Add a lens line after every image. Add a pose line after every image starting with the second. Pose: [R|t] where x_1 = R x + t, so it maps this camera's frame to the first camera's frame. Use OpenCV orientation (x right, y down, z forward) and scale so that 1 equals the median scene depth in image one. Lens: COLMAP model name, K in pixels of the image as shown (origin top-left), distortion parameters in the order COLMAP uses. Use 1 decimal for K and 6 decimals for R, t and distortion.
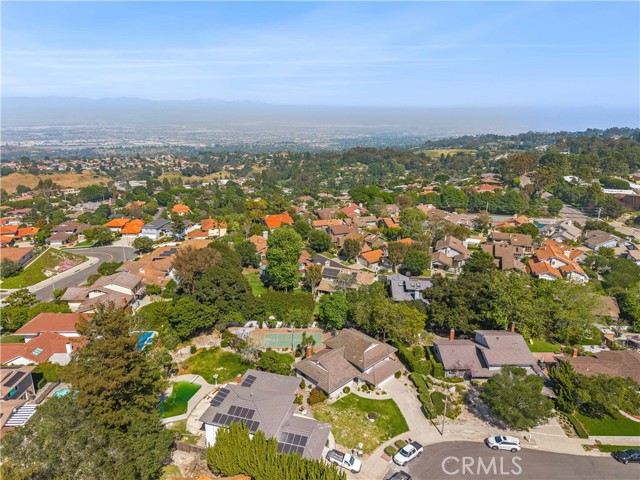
lens RADIAL K [[425.5, 0, 320.0], [0, 425.5, 240.0], [0, 0, 1]] dist [0.045801, -0.063946]
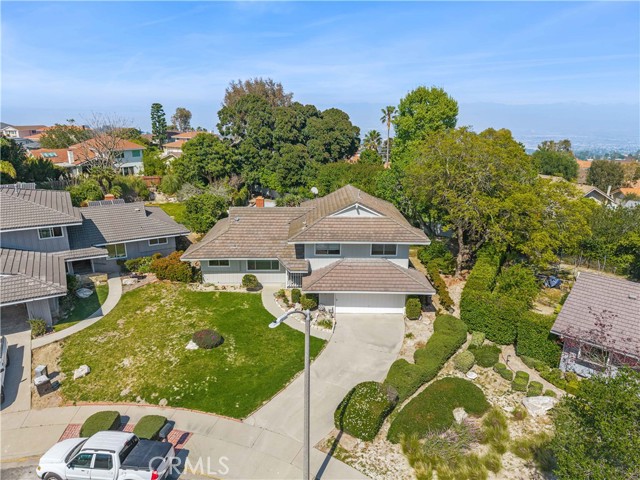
lens RADIAL K [[425.5, 0, 320.0], [0, 425.5, 240.0], [0, 0, 1]] dist [0.045801, -0.063946]
pose [[0.731892, 0.195029, -0.652915, 0.371450], [-0.201663, 0.977239, 0.065850, 0.269855], [0.650897, 0.083474, 0.754563, 0.732857]]
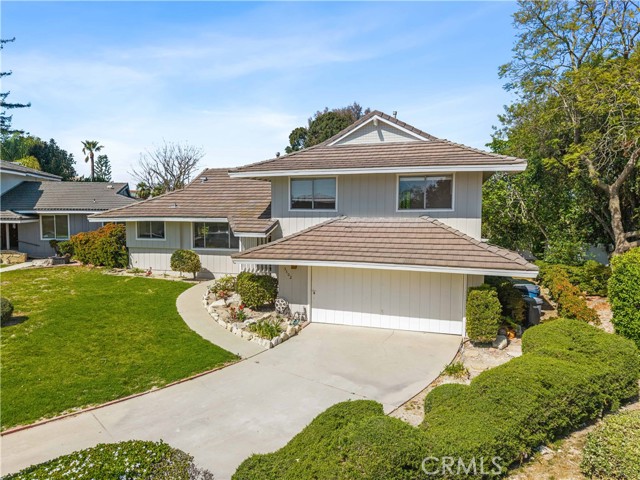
lens RADIAL K [[425.5, 0, 320.0], [0, 425.5, 240.0], [0, 0, 1]] dist [0.045801, -0.063946]
pose [[0.485757, 0.054203, -0.872412, 0.300874], [-0.251070, 0.964669, -0.079860, 0.337701], [0.837260, 0.257829, 0.482203, 0.946517]]
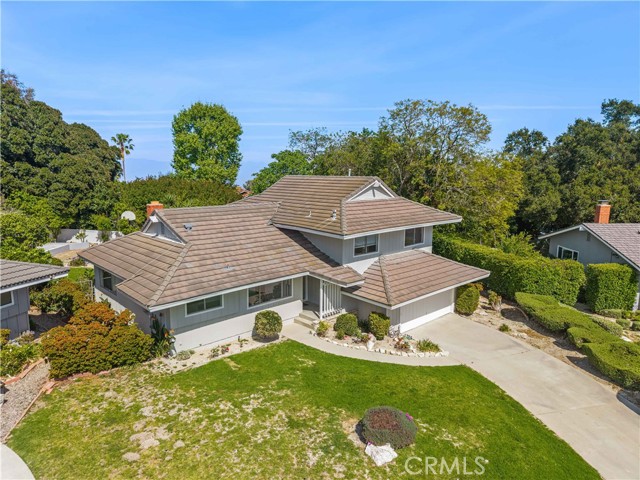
lens RADIAL K [[425.5, 0, 320.0], [0, 425.5, 240.0], [0, 0, 1]] dist [0.045801, -0.063946]
pose [[0.999998, 0.000112, -0.002143, 0.091623], [-0.000395, 0.991212, -0.132279, 0.334999], [0.002110, 0.132280, 0.991210, 0.768341]]
